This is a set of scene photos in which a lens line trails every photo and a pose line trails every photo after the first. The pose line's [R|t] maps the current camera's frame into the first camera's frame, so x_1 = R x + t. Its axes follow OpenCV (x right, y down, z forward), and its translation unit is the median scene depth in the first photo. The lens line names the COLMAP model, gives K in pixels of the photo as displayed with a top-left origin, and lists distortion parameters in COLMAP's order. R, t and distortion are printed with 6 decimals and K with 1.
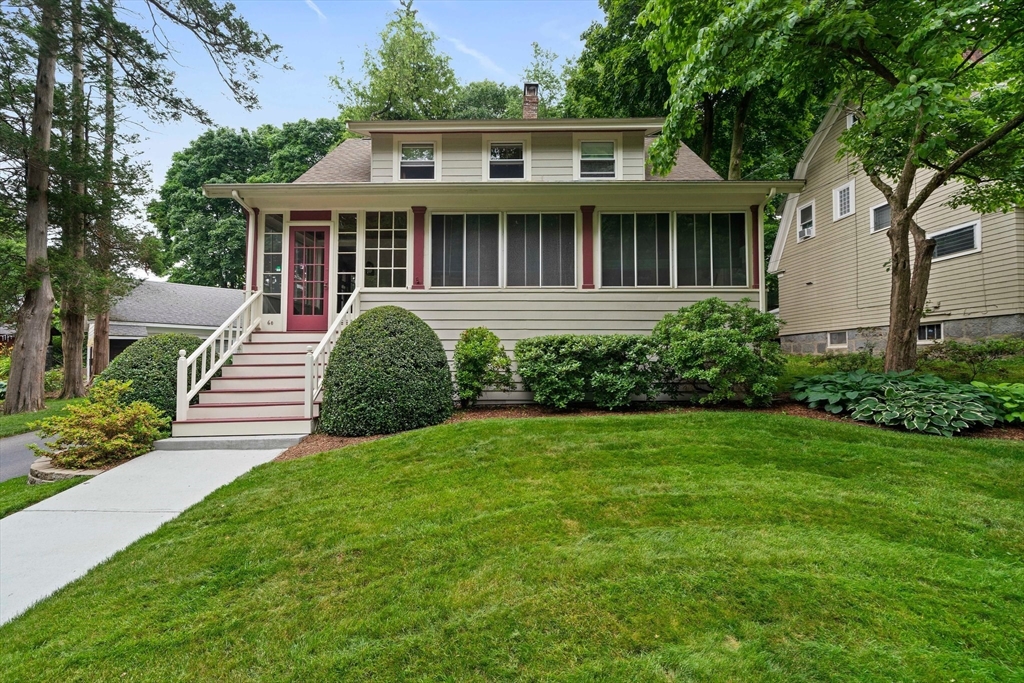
lens RADIAL K [[422.5, 0, 512.0], [0, 422.5, 341.5], [0, 0, 1]] dist [0.000201, 0.000025]
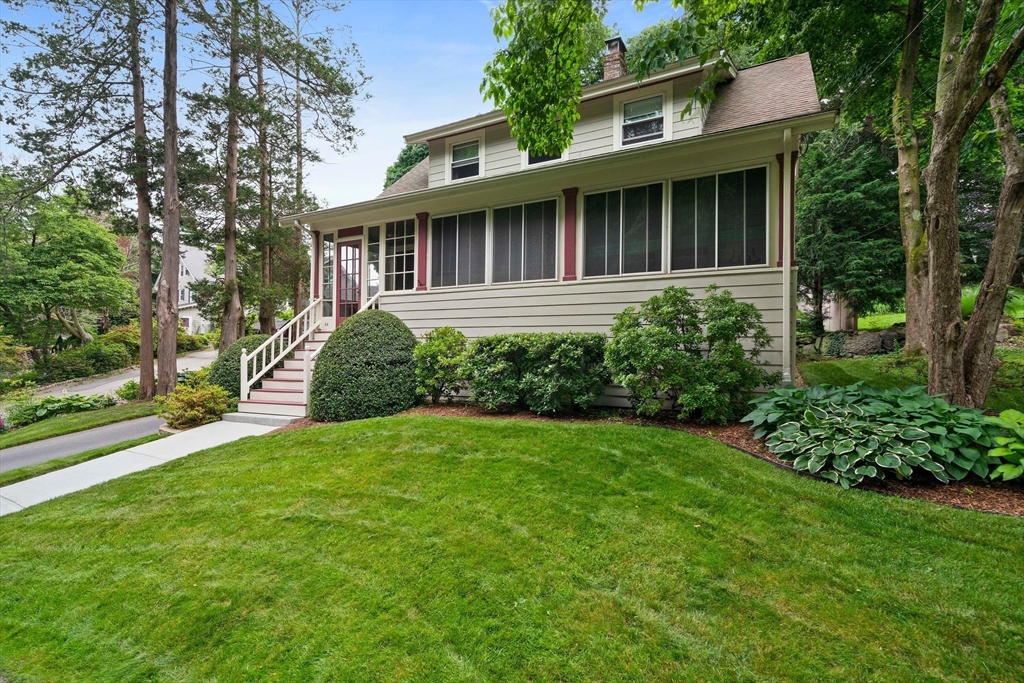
lens RADIAL K [[471.3, 0, 512.0], [0, 471.3, 341.5], [0, 0, 1]] dist [-0.001288, -0.000040]
pose [[0.887691, -0.001950, -0.460436, 0.534956], [0.015396, 0.999558, 0.025449, -0.022012], [0.460183, -0.029680, 0.887328, 0.040710]]
